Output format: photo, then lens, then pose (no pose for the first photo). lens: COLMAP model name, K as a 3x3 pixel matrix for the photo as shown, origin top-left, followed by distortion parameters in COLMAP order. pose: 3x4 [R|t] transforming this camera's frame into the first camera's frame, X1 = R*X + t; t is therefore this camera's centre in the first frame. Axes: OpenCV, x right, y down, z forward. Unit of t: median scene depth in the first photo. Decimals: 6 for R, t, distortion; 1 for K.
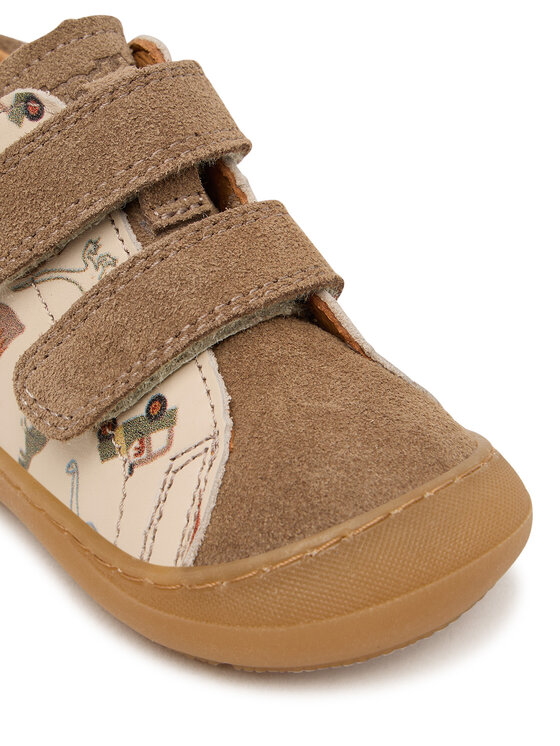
lens RADIAL K [[1861.6, 0, 280.0], [0, 1861.6, 373.0], [0, 0, 1]] dist [-0.007903, -0.038773]
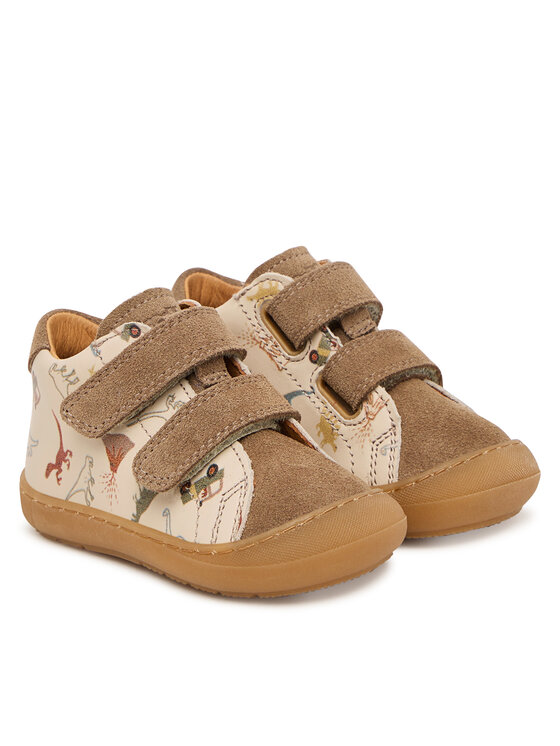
lens RADIAL K [[2178.4, 0, 280.0], [0, 2178.4, 373.0], [0, 0, 1]] dist [0.077643, 0.102692]
pose [[0.995610, -0.039186, 0.085002, -0.182301], [0.060080, 0.963918, -0.259331, 0.503672], [-0.071772, 0.263300, 0.962041, -1.186649]]
